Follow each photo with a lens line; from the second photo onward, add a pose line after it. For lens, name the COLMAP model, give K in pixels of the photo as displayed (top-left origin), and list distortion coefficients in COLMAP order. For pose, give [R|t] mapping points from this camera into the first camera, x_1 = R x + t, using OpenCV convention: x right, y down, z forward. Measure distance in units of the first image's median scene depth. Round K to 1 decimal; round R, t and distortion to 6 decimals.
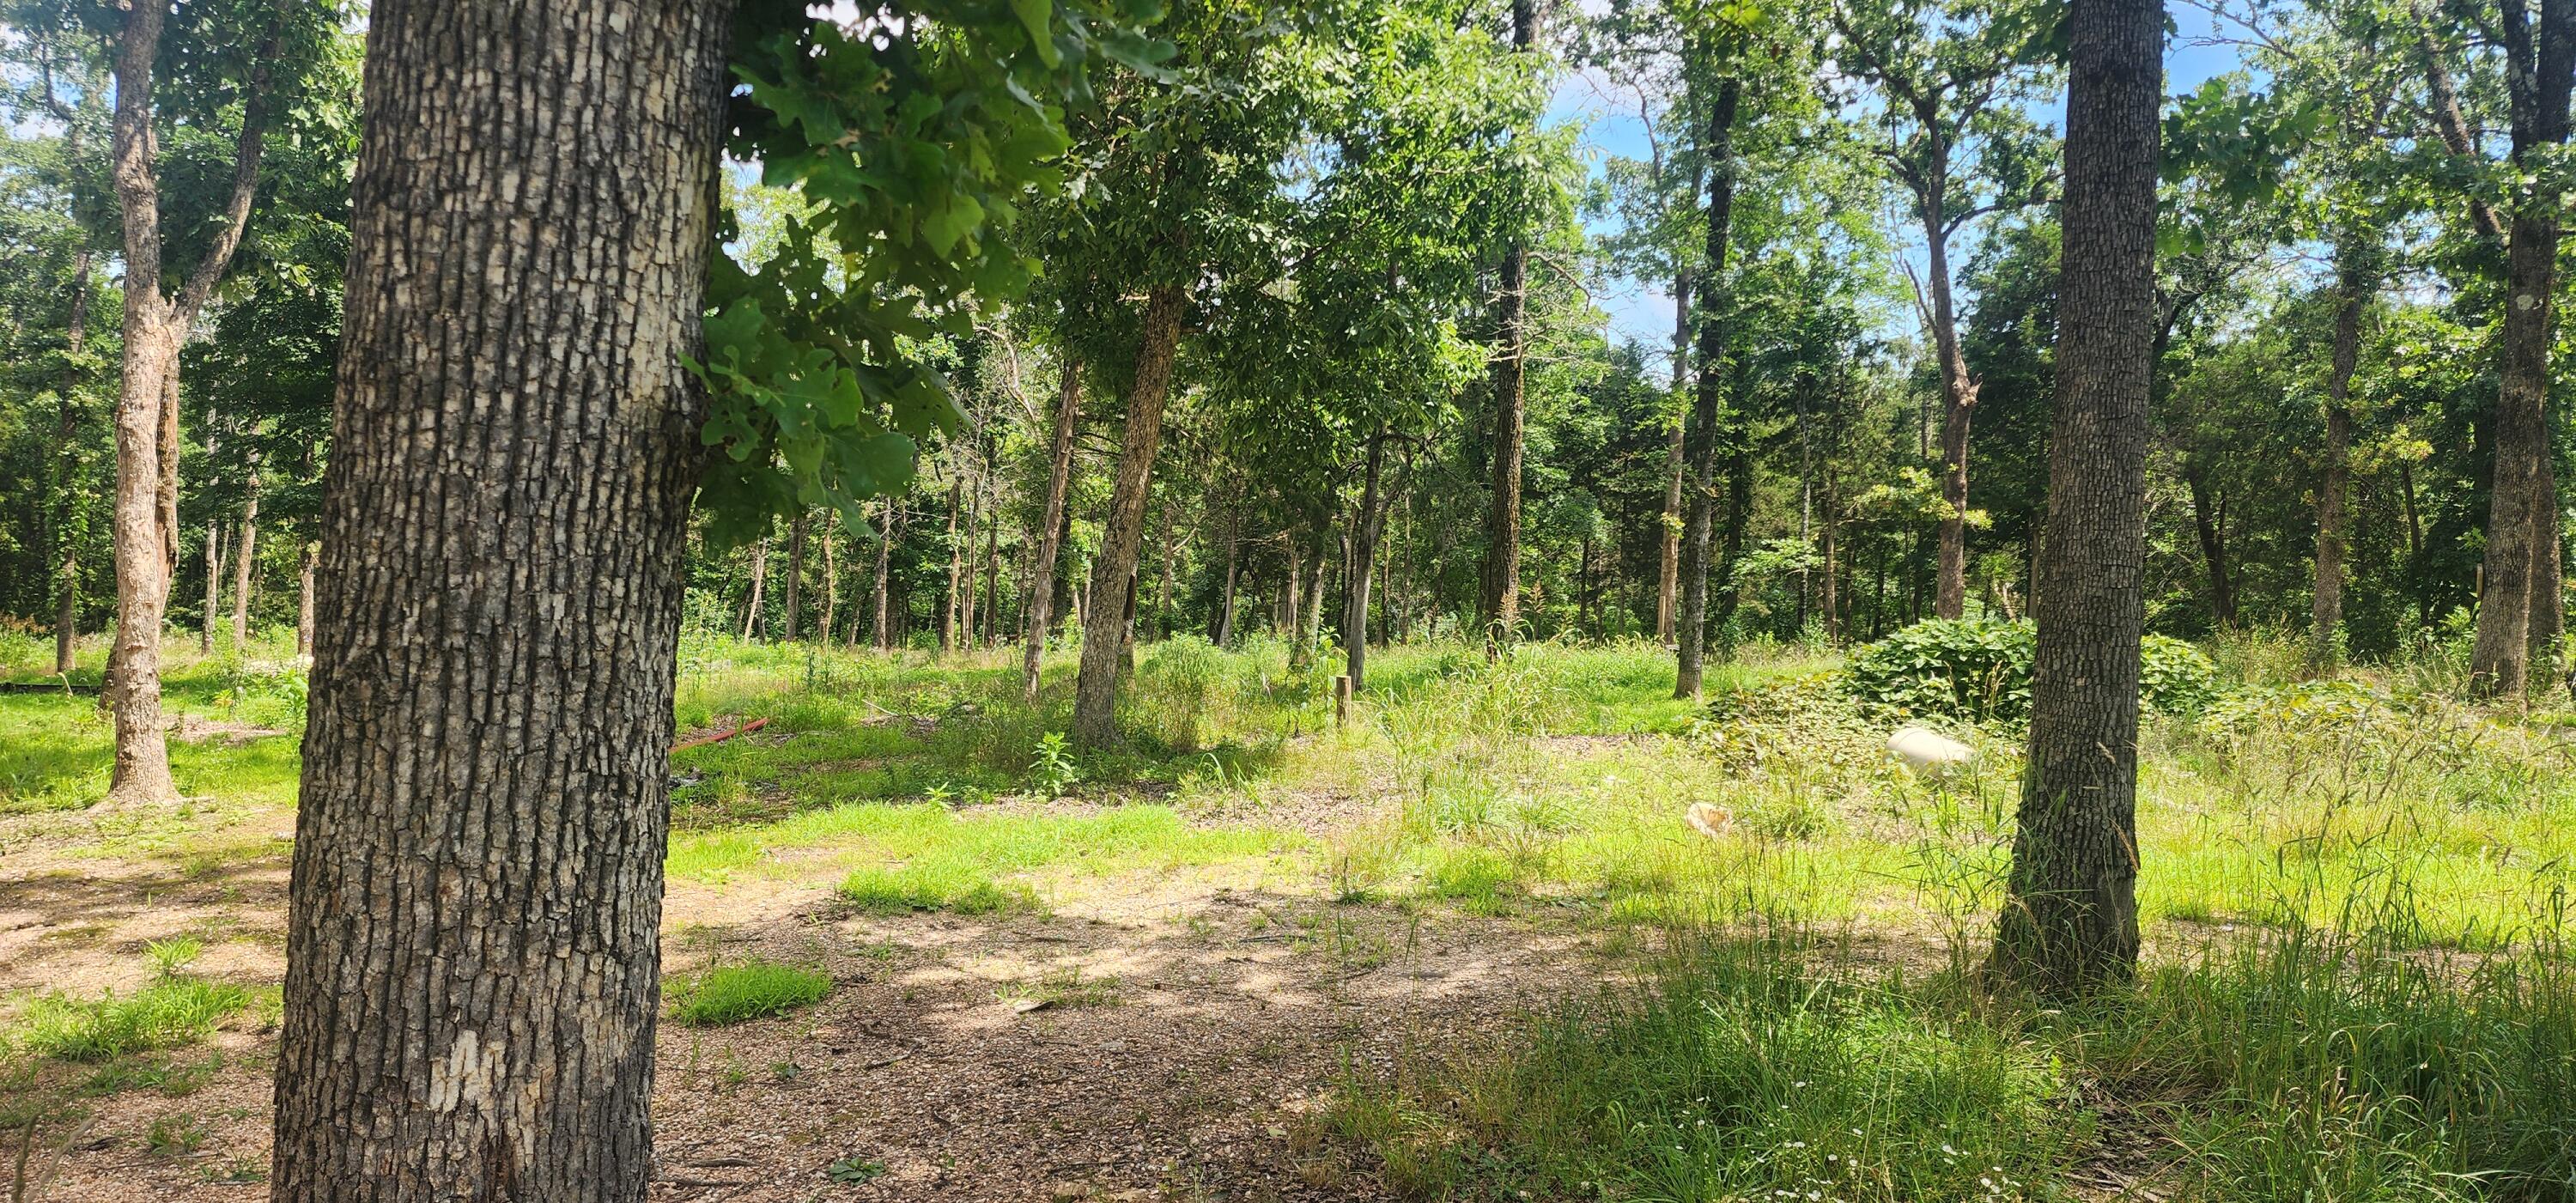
lens RADIAL K [[1714.2, 0, 1284.1], [0, 1714.2, 584.8], [0, 0, 1]] dist [0.058366, -0.058802]
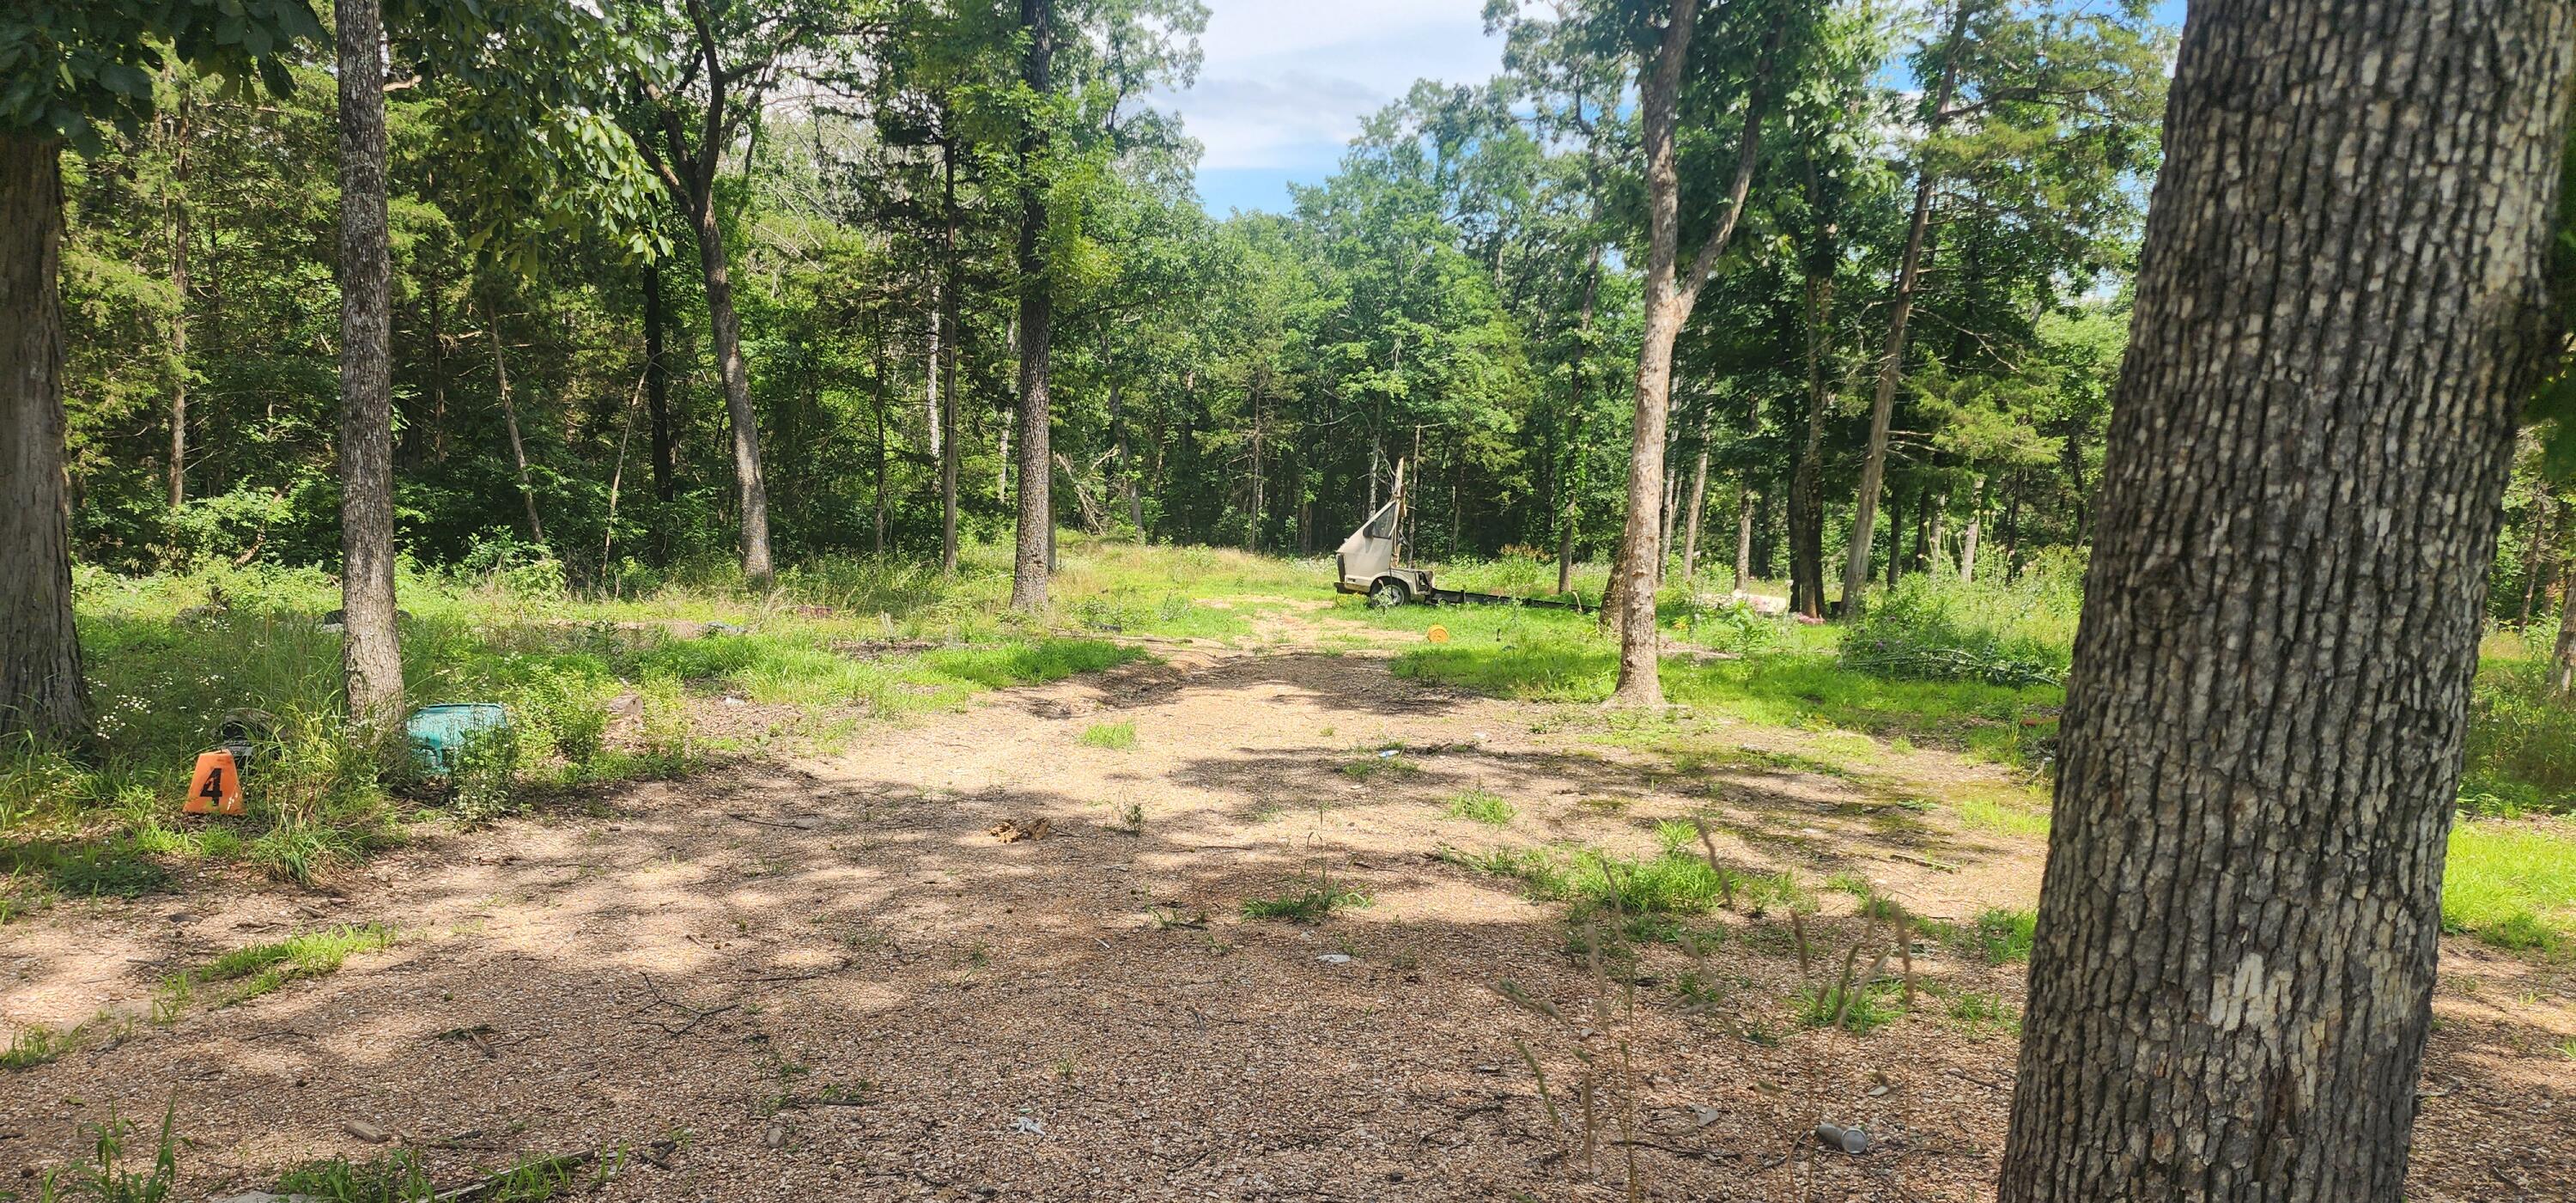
lens RADIAL K [[1714.2, 0, 1284.1], [0, 1714.2, 584.8], [0, 0, 1]] dist [0.058366, -0.058802]
pose [[0.704752, 0.058764, -0.707016, -0.176913], [-0.038021, 0.998260, 0.045072, 0.026789], [0.708434, -0.004883, 0.705760, -0.074542]]
